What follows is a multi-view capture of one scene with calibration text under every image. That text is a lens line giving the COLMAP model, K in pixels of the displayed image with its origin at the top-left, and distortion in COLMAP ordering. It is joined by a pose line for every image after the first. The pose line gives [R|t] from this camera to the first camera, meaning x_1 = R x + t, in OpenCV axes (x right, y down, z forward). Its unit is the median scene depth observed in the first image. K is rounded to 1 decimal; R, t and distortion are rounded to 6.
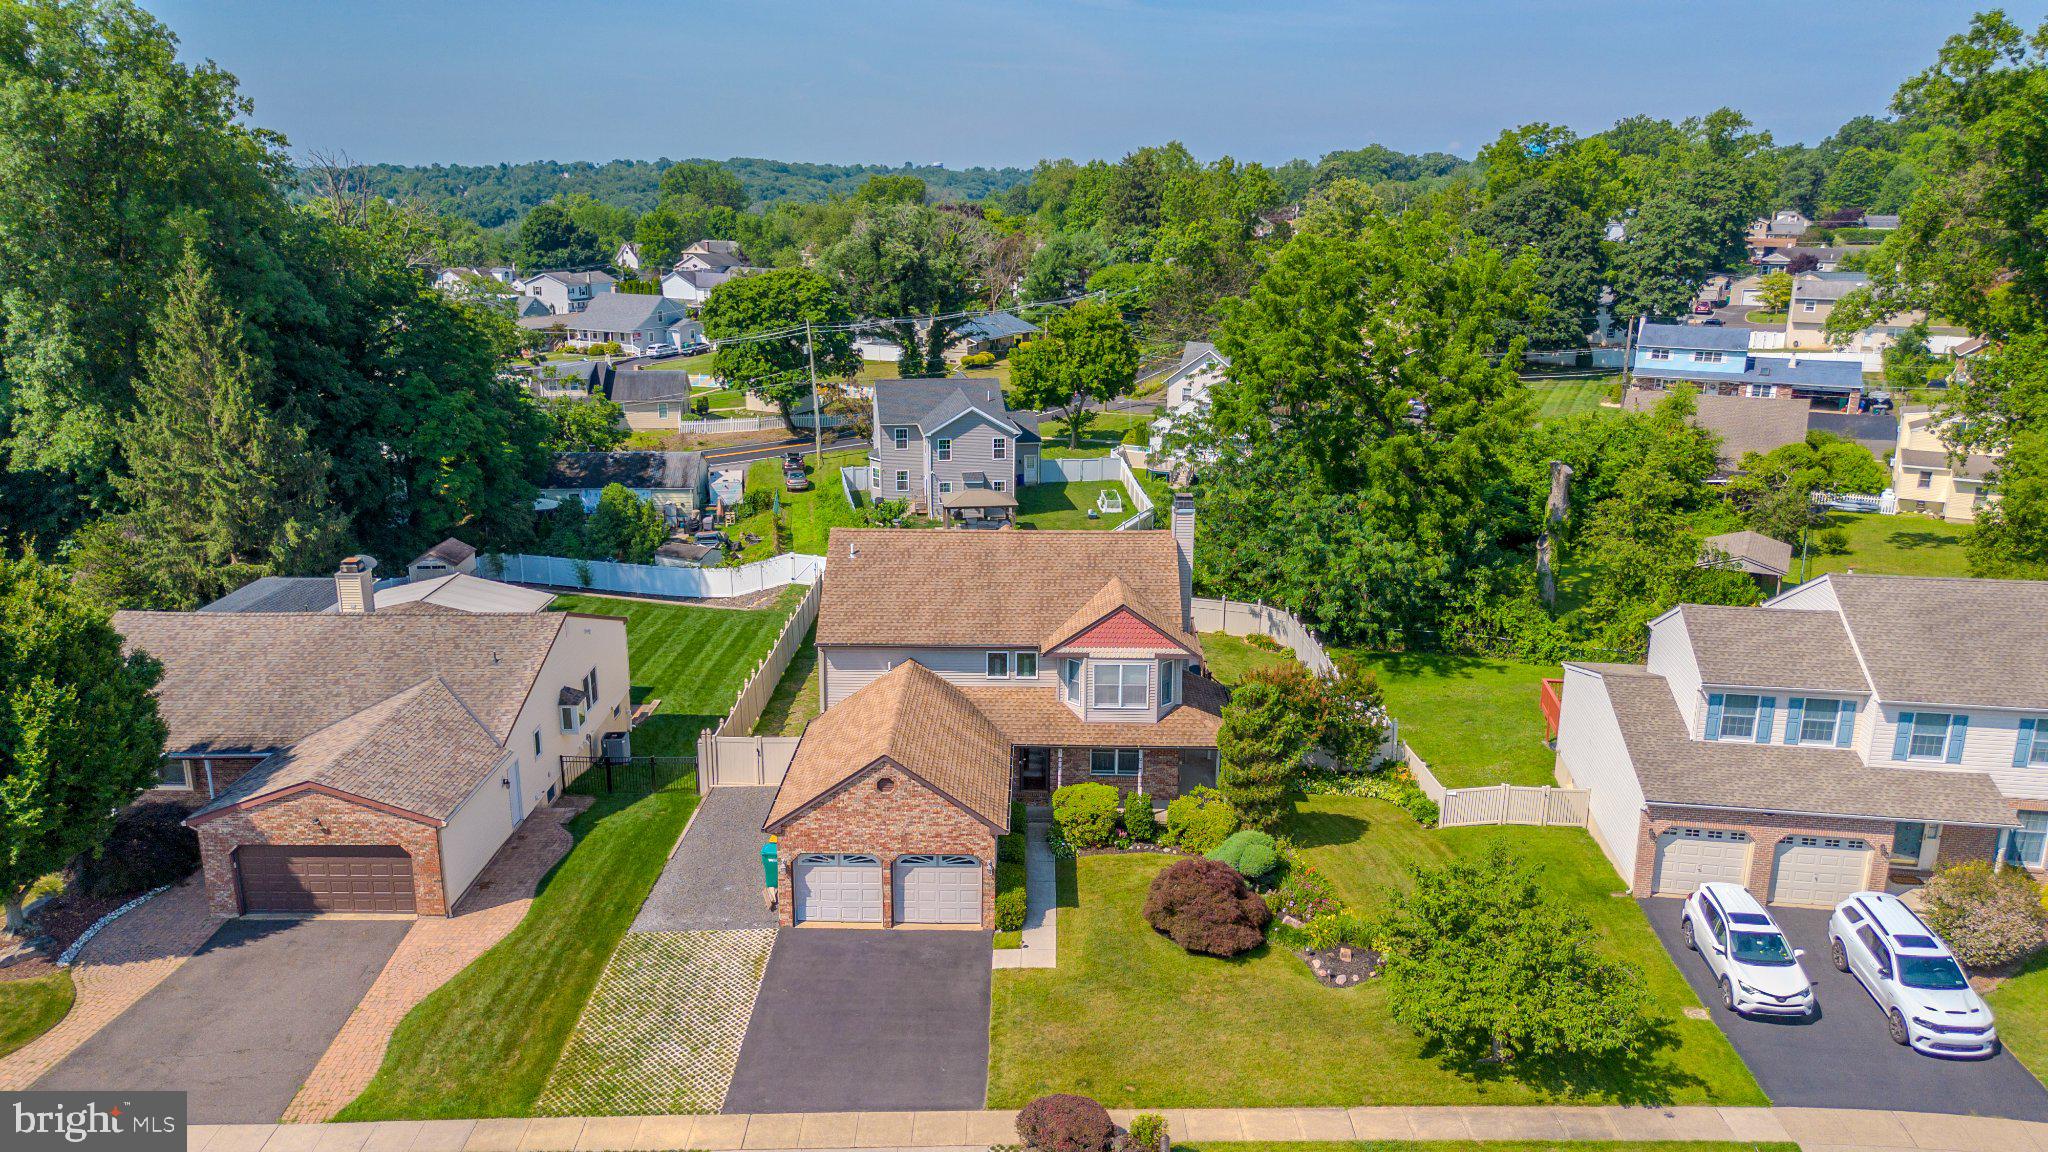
lens RADIAL K [[1451.5, 0, 1023.6], [0, 1451.5, 568.2], [0, 0, 1]] dist [0.068970, -0.071174]
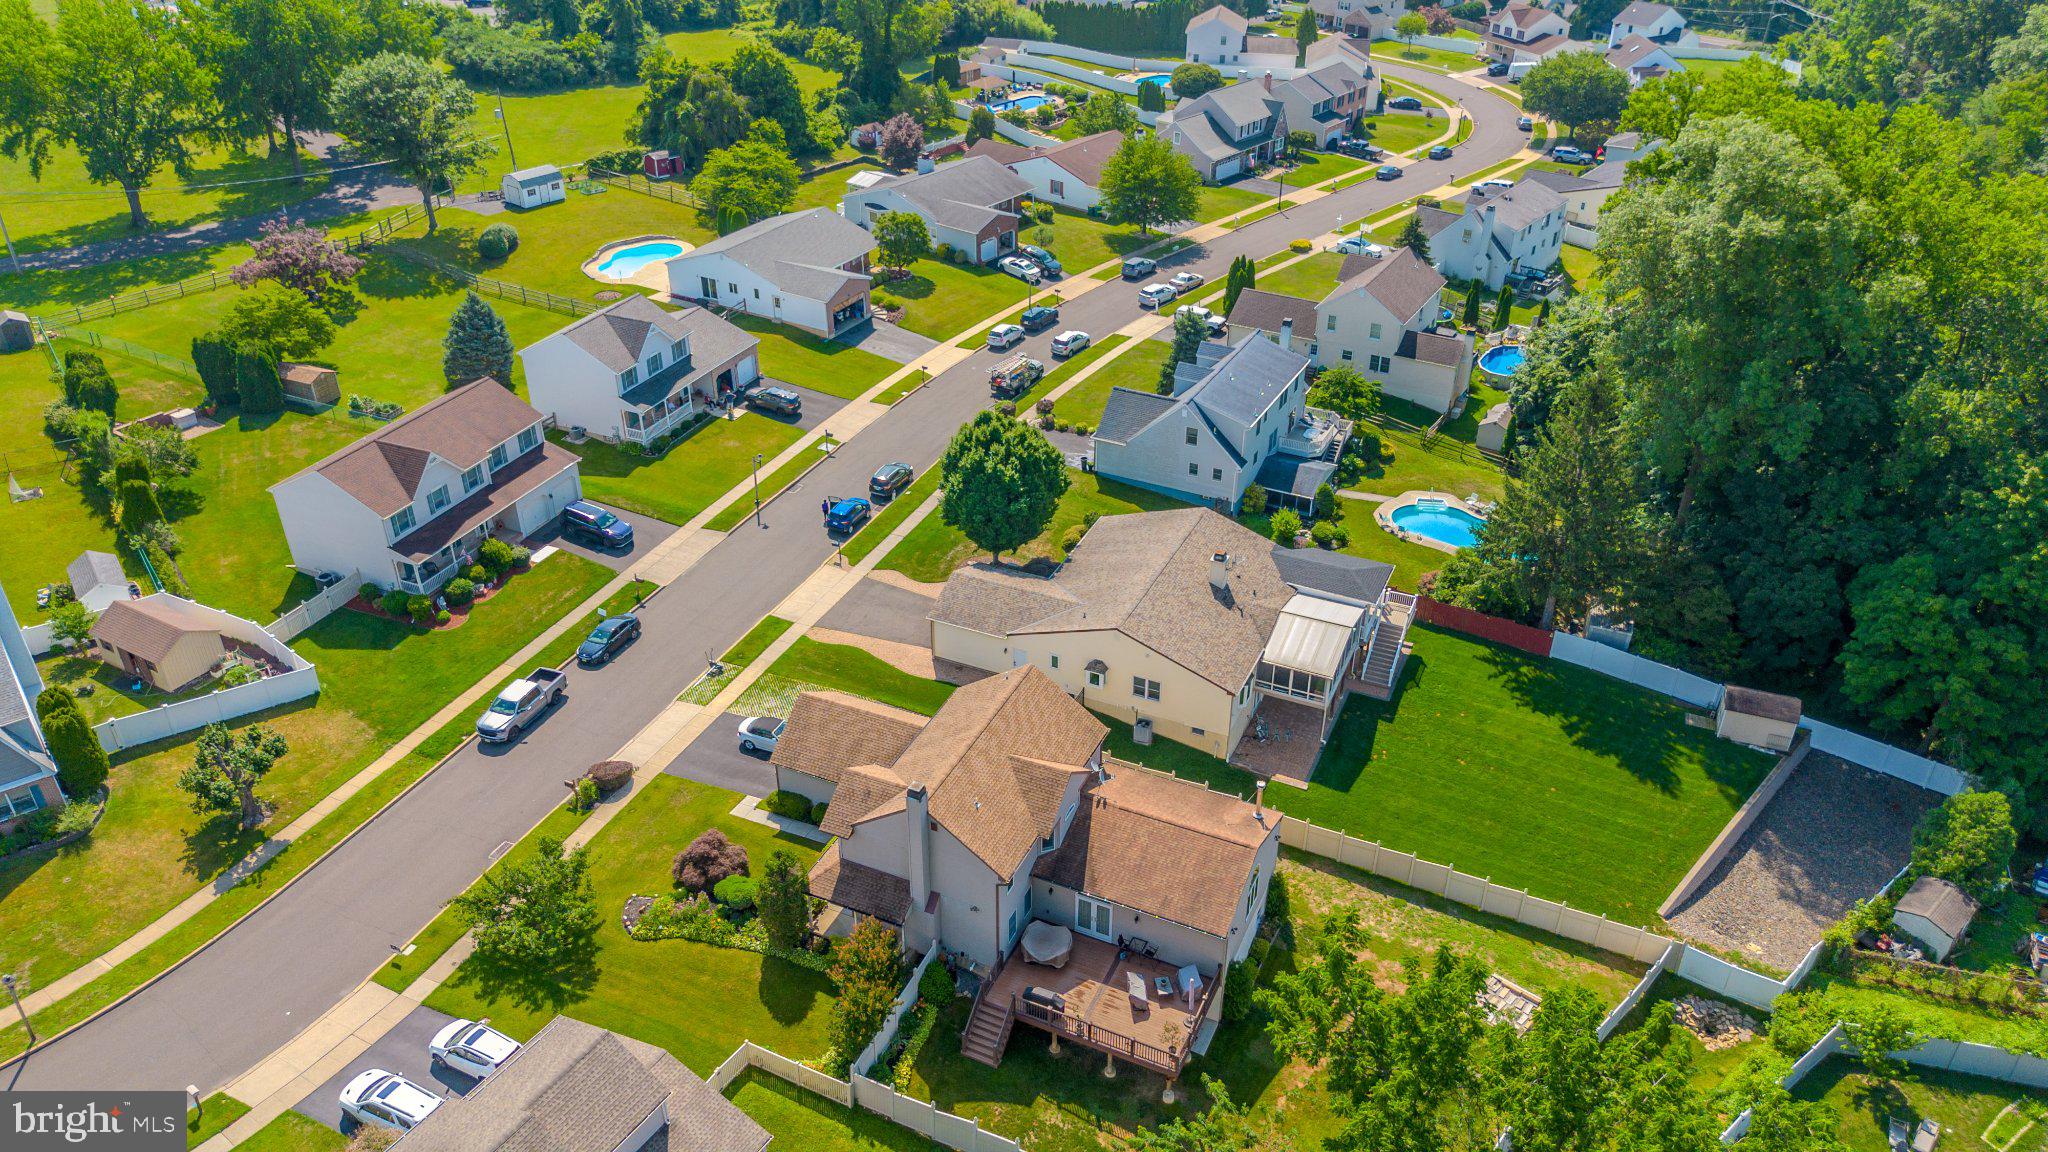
lens RADIAL K [[1451.5, 0, 1021.9], [0, 1451.5, 571.8], [0, 0, 1]] dist [0.068970, -0.071174]
pose [[-0.407110, 0.470322, -0.782981, 1.050727], [-0.239680, 0.772185, 0.588459, -1.034852], [0.881371, 0.427232, -0.201637, 1.352965]]
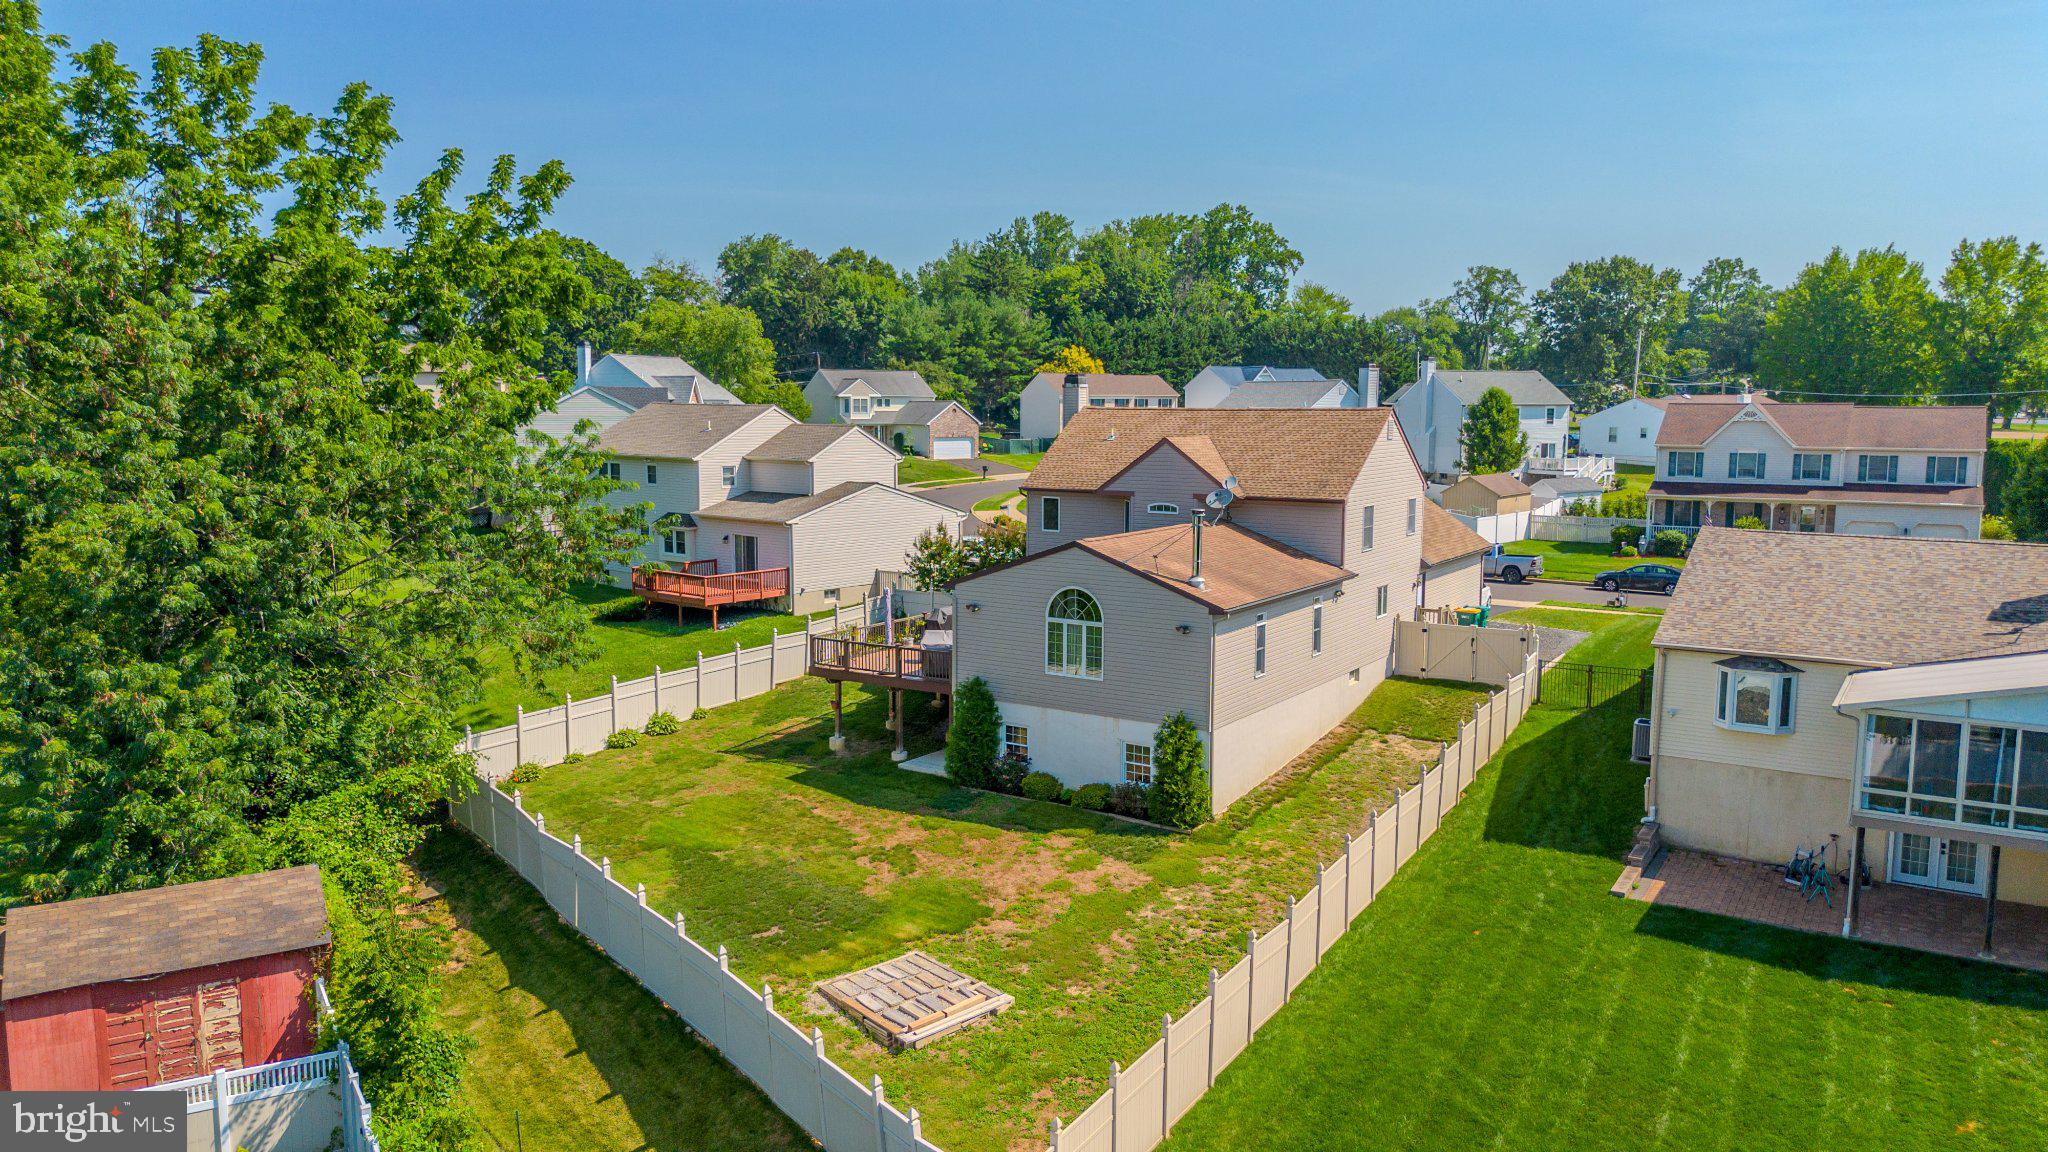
lens RADIAL K [[1451.5, 0, 1018.4], [0, 1451.5, 578.2], [0, 0, 1]] dist [0.068970, -0.071174]
pose [[-0.848336, -0.072768, 0.524434, -0.474546], [0.131756, 0.930336, 0.342221, -0.309078], [-0.512802, 0.359416, -0.779650, 2.085062]]
